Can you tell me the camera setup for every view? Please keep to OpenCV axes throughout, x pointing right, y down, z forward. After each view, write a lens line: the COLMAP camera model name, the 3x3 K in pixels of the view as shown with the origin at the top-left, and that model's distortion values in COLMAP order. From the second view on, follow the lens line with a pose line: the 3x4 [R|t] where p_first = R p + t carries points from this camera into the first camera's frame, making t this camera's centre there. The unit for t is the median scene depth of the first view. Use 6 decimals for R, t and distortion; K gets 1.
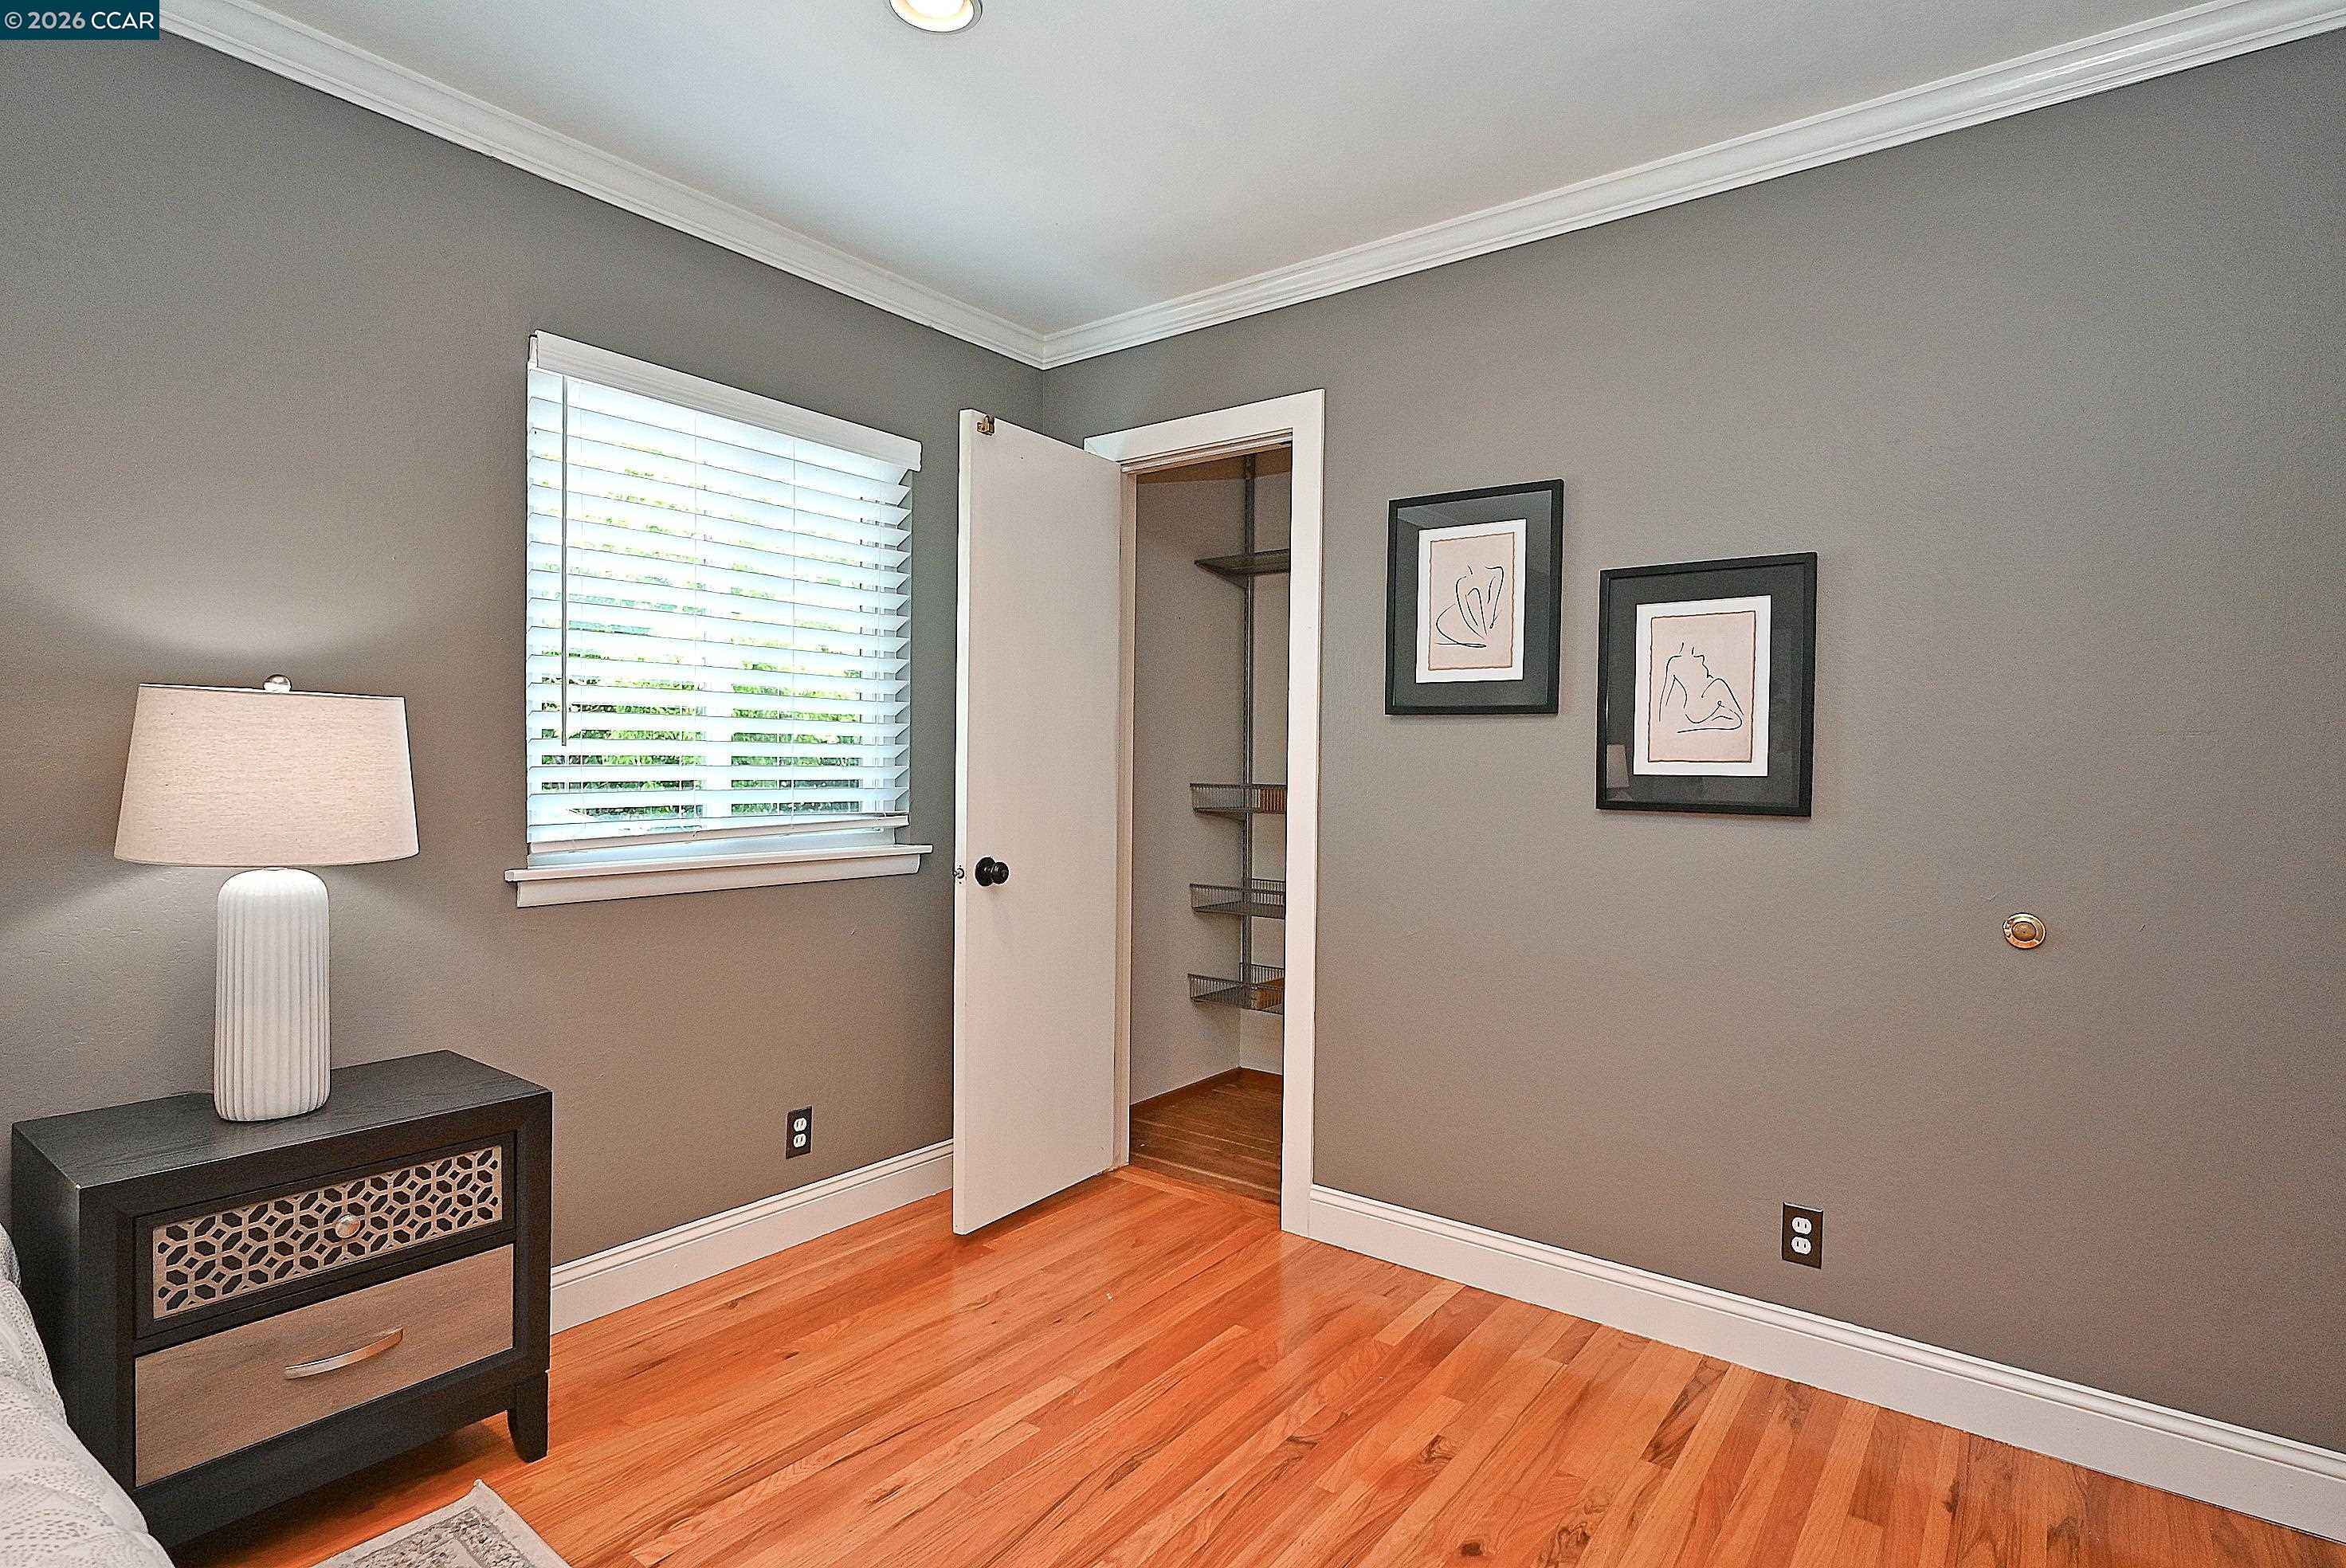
lens RADIAL K [[1174.8, 0, 1173.0], [0, 1174.8, 784.0], [0, 0, 1]] dist [-0.008031, -0.000190]
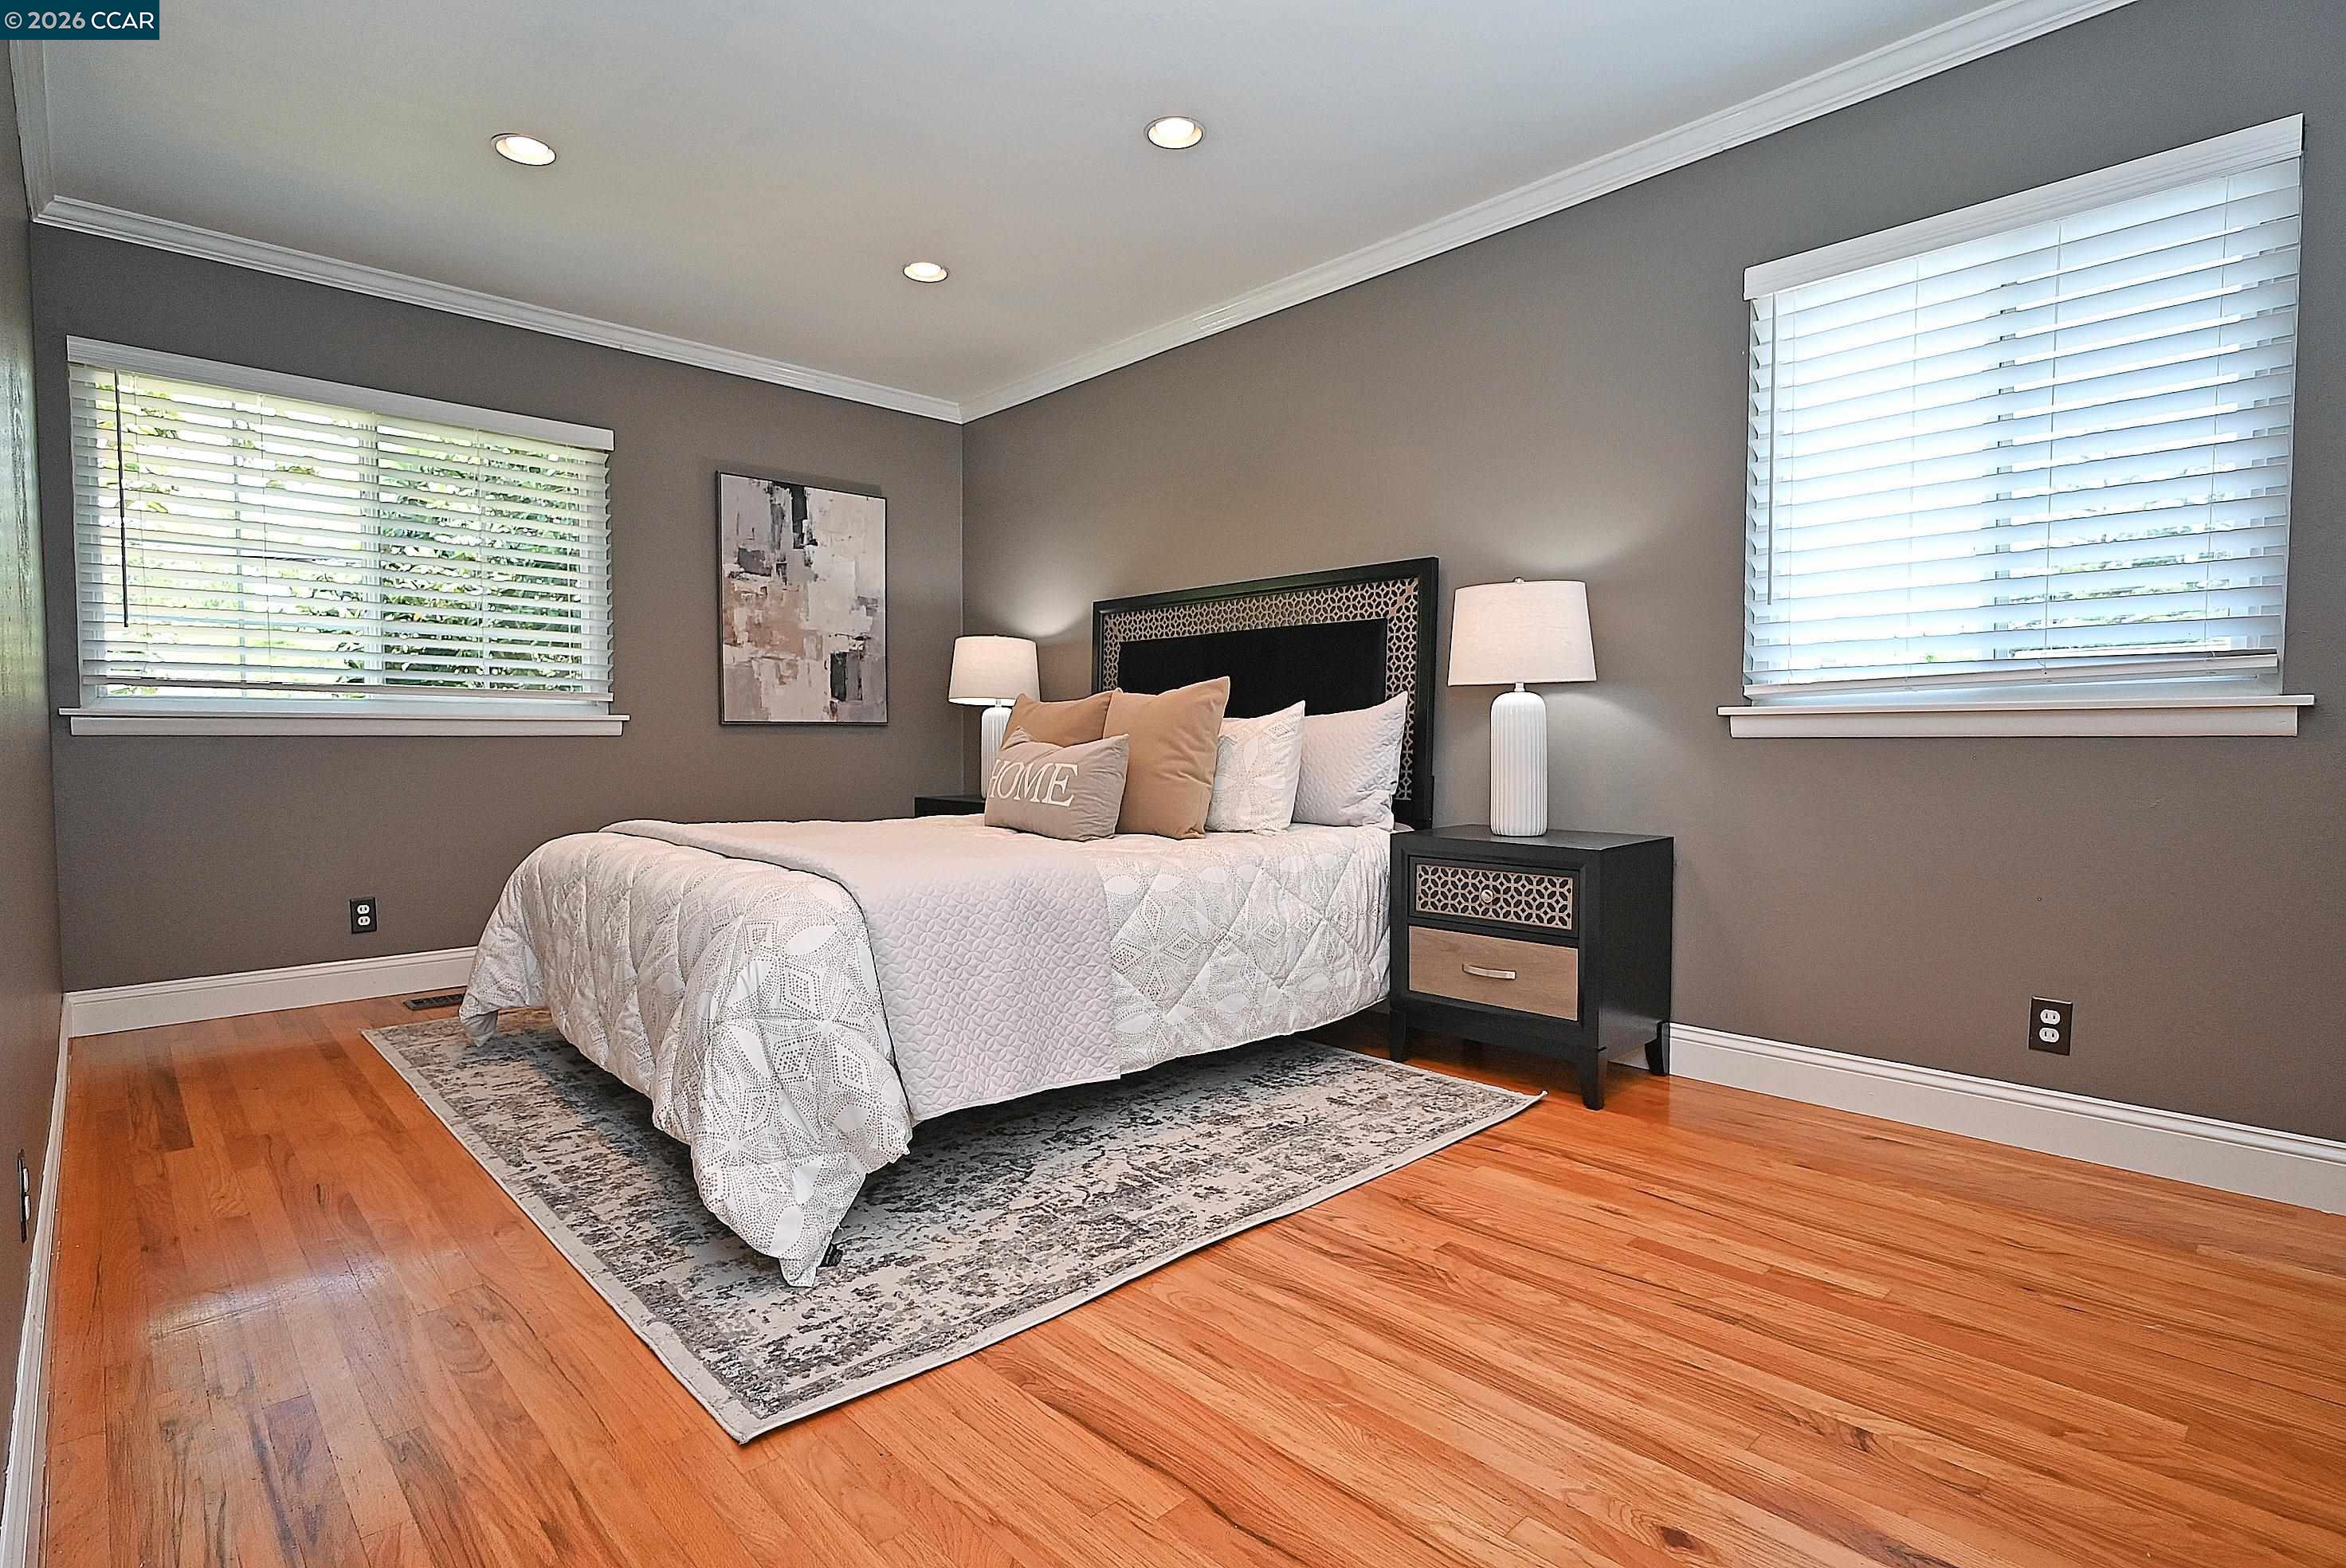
lens RADIAL K [[1156.1, 0, 1169.9], [0, 1156.1, 788.5], [0, 0, 1]] dist [-0.002975, -0.000458]
pose [[-0.165240, 0.026112, -0.985908, 0.704723], [-0.020323, 0.999347, 0.029874, 0.125072], [0.986044, 0.024973, -0.164601, 0.563912]]
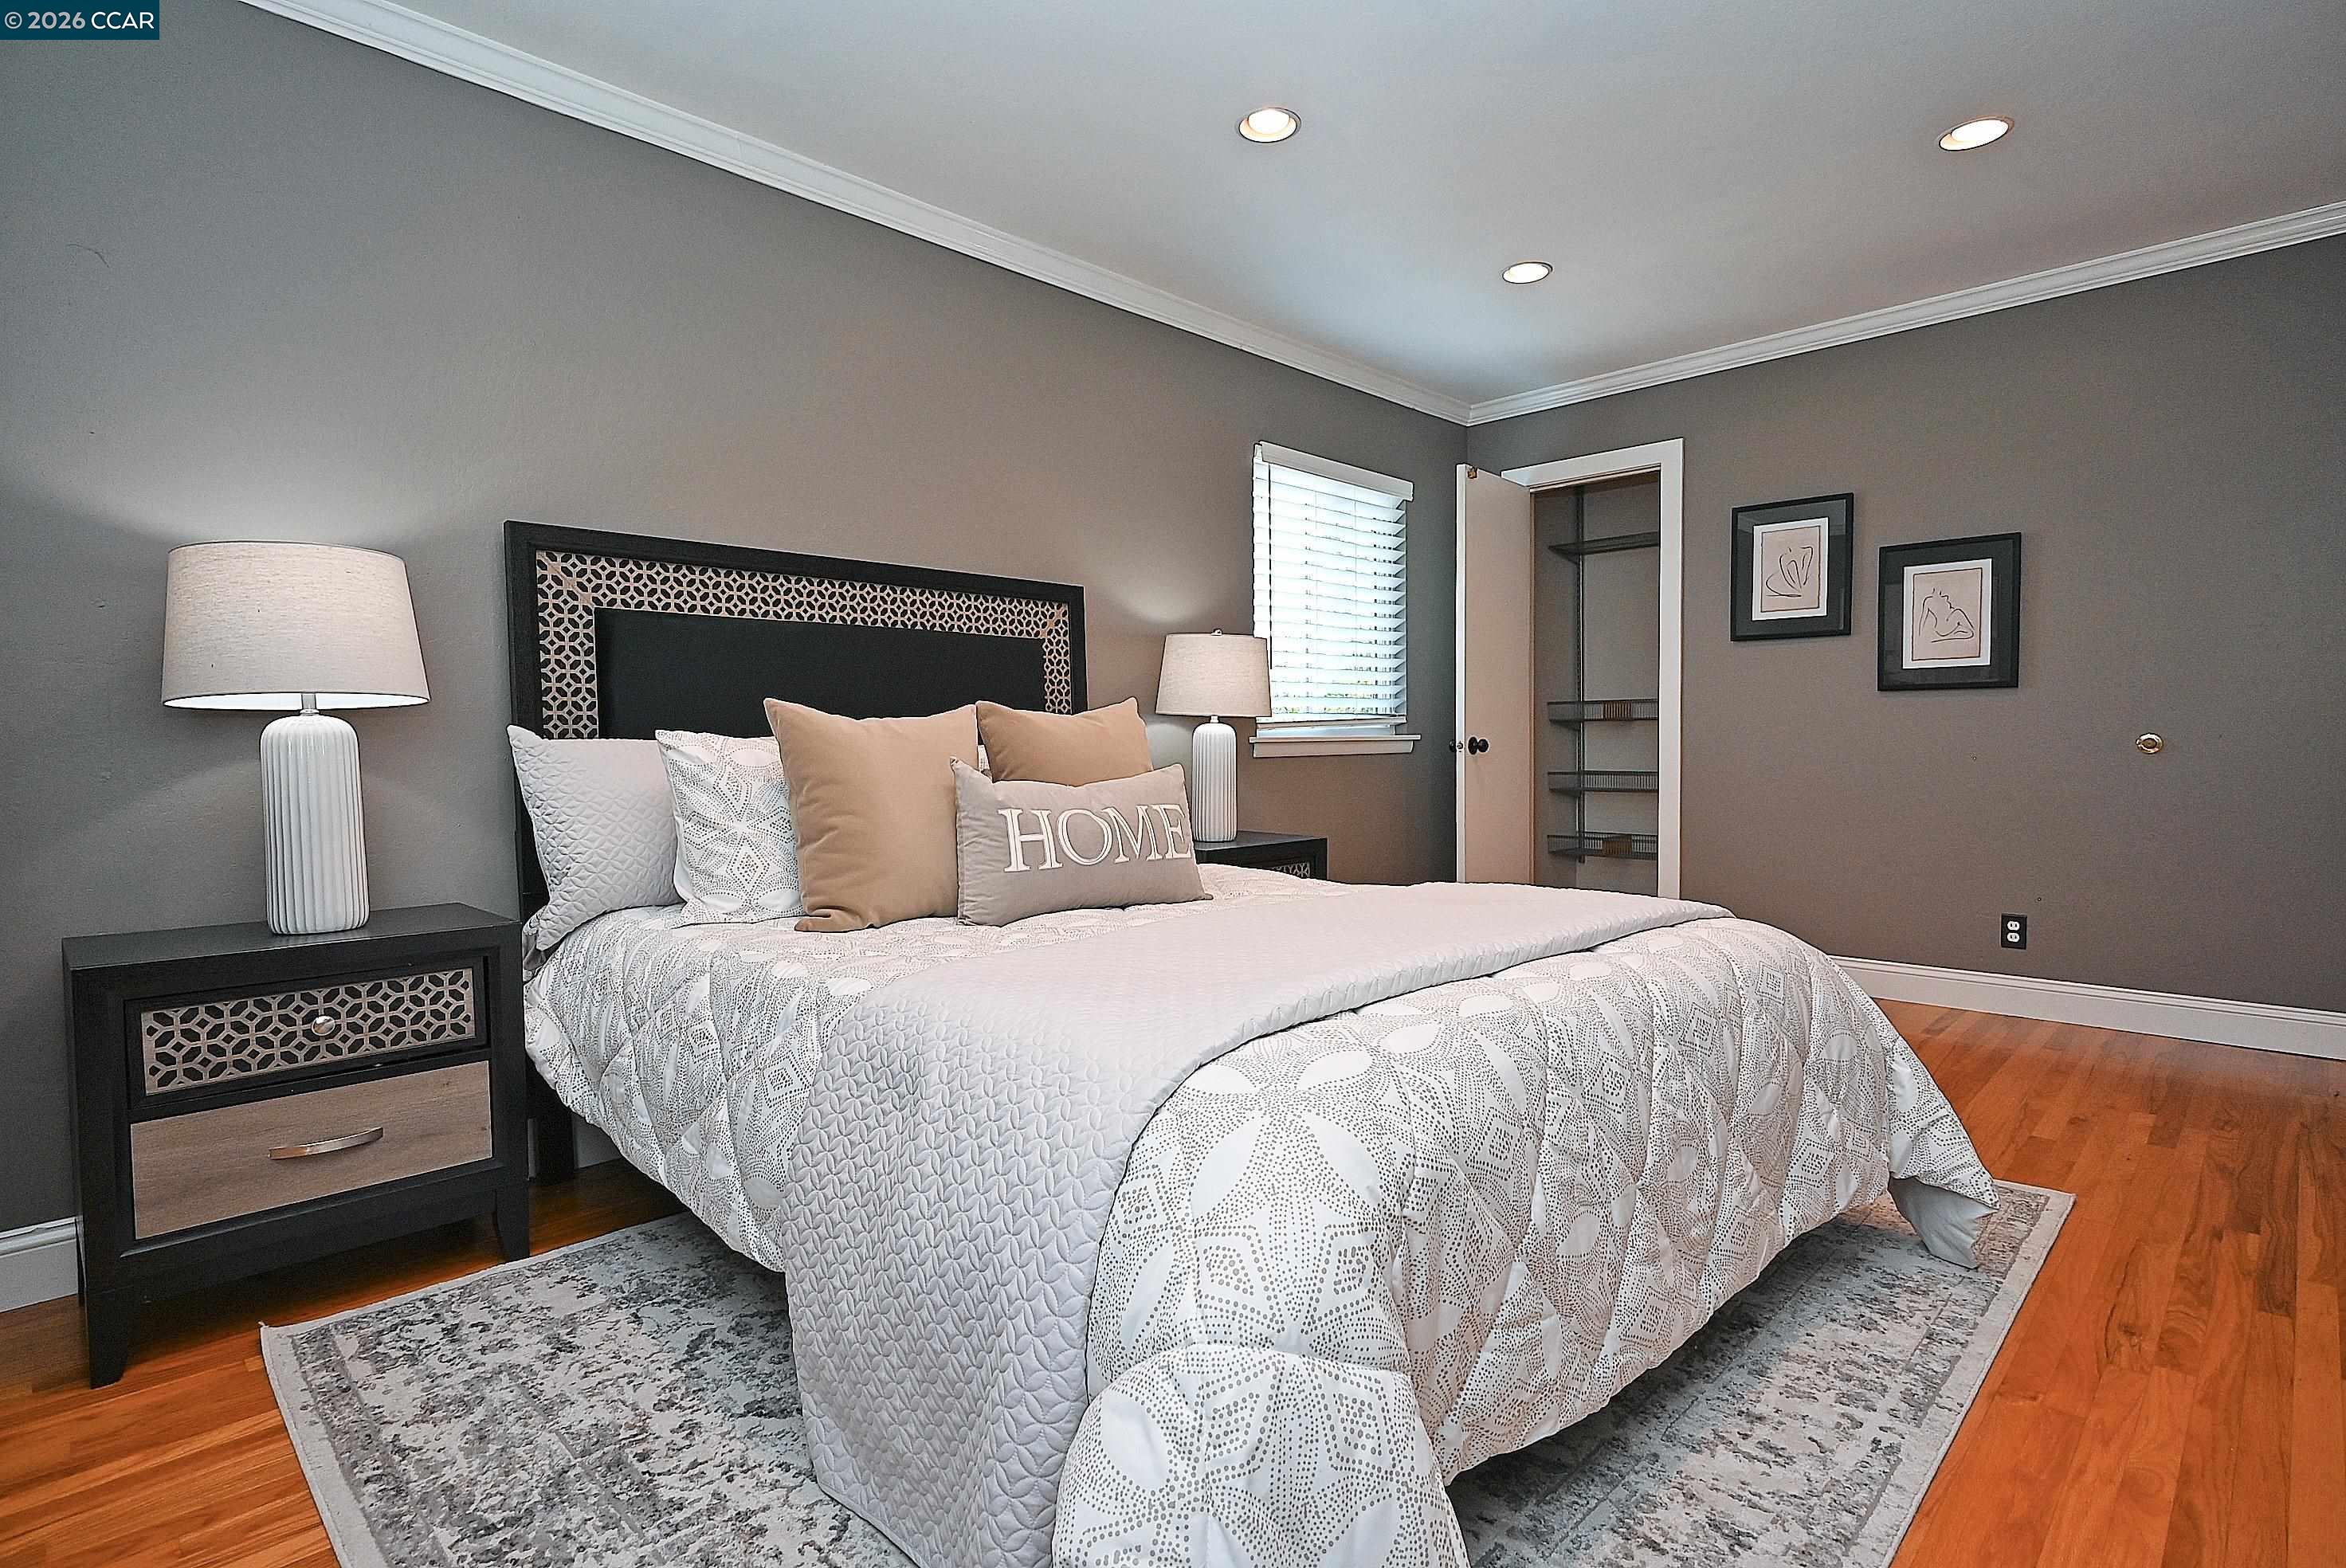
lens RADIAL K [[1156.1, 0, 1169.9], [0, 1156.1, 788.5], [0, 0, 1]] dist [-0.002975, -0.000458]
pose [[0.991328, -0.016663, -0.130349, -0.421616], [0.020085, 0.999486, 0.024986, 0.097976], [0.129866, -0.027388, 0.991153, -0.754530]]
